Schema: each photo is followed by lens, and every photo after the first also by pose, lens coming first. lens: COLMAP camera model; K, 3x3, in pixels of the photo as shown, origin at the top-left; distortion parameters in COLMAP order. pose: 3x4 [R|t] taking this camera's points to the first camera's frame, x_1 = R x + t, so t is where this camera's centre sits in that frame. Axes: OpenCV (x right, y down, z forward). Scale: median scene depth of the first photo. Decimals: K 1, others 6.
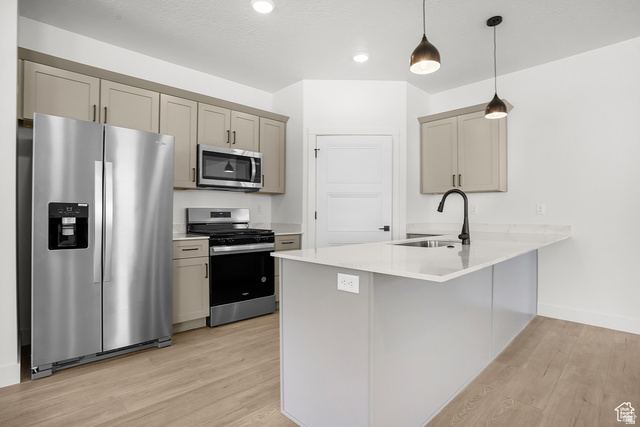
lens RADIAL K [[325.4, 0, 320.0], [0, 325.4, 213.1], [0, 0, 1]] dist [0.000827, 0.001050]
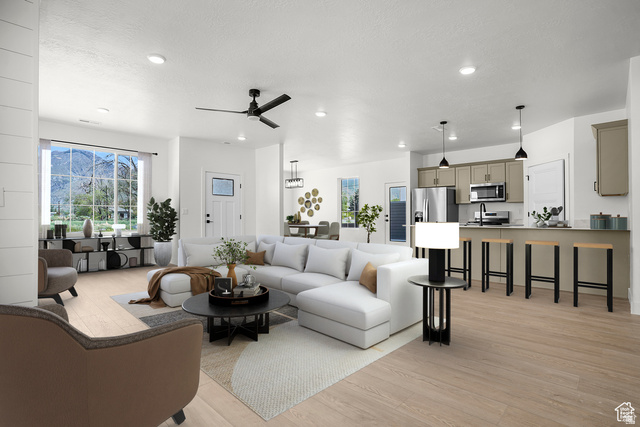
lens RADIAL K [[325.4, 0, 315.1], [0, 325.4, 212.2], [0, 0, 1]] dist [0.000827, 0.001050]
pose [[0.046112, -0.015398, -0.998818, 1.675207], [-0.003737, 0.999872, -0.015587, 0.017851], [0.998929, 0.004452, 0.046049, -0.155447]]
